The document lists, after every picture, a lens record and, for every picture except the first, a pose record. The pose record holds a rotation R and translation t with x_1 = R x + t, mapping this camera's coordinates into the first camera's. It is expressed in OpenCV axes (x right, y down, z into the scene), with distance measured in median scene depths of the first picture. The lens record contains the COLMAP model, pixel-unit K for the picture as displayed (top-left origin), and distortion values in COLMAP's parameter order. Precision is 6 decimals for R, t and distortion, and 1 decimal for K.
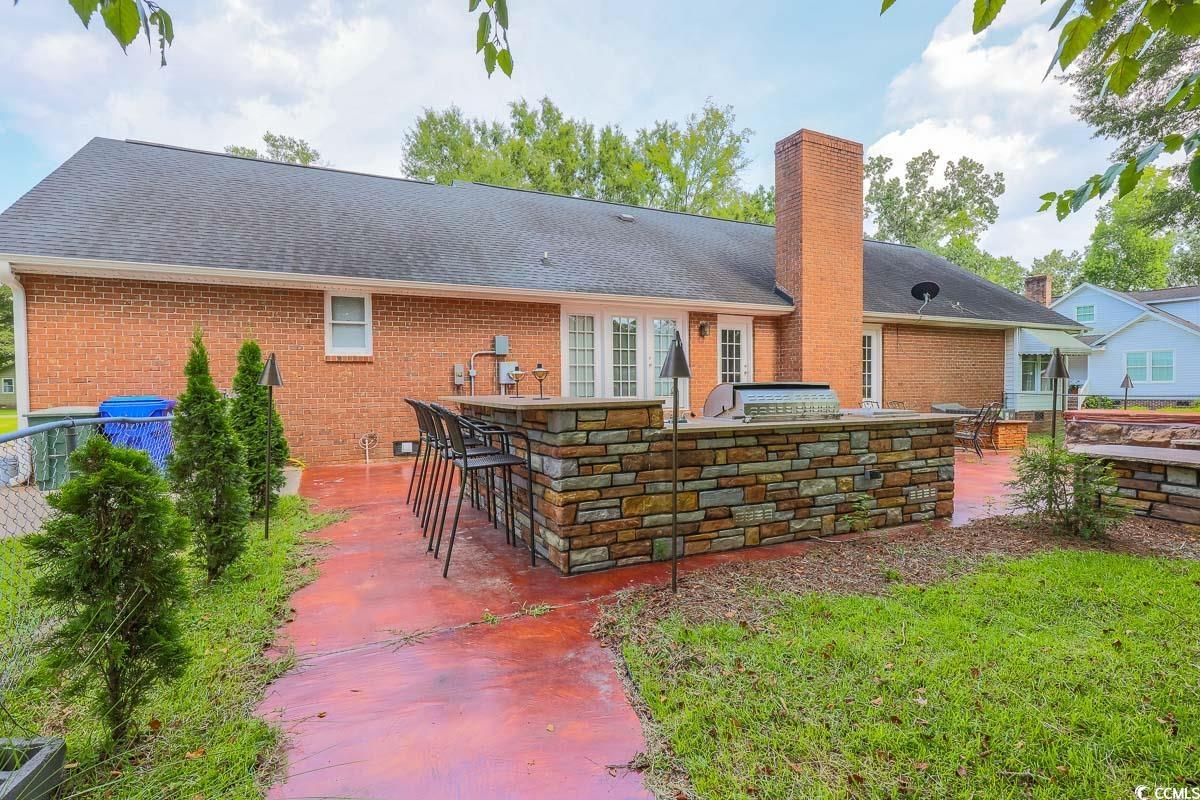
lens RADIAL K [[572.0, 0, 593.5], [0, 572.0, 399.0], [0, 0, 1]] dist [0.004437, 0.000120]
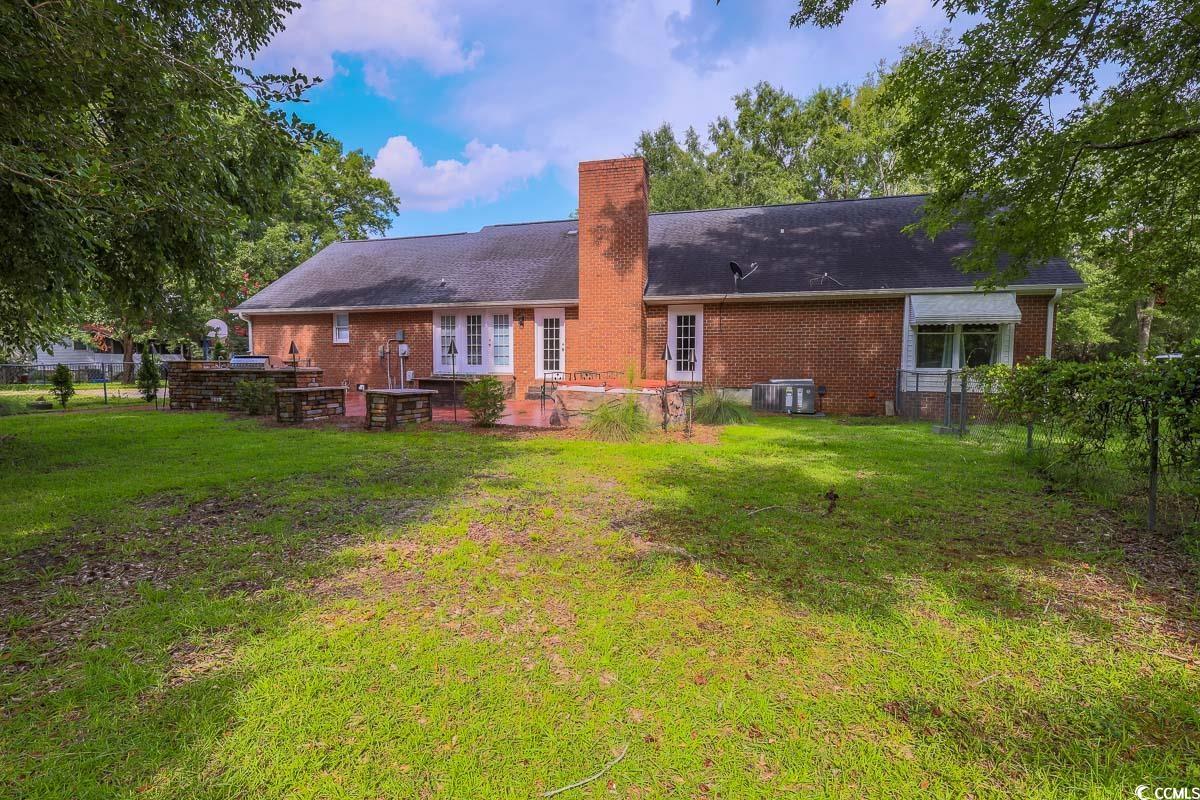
lens RADIAL K [[572.0, 0, 593.5], [0, 572.0, 399.0], [0, 0, 1]] dist [0.004437, 0.000120]
pose [[0.736198, 0.055011, -0.674526, 1.265313], [-0.024546, 0.998206, 0.054620, -0.003948], [0.676321, -0.023654, 0.736227, 0.044085]]
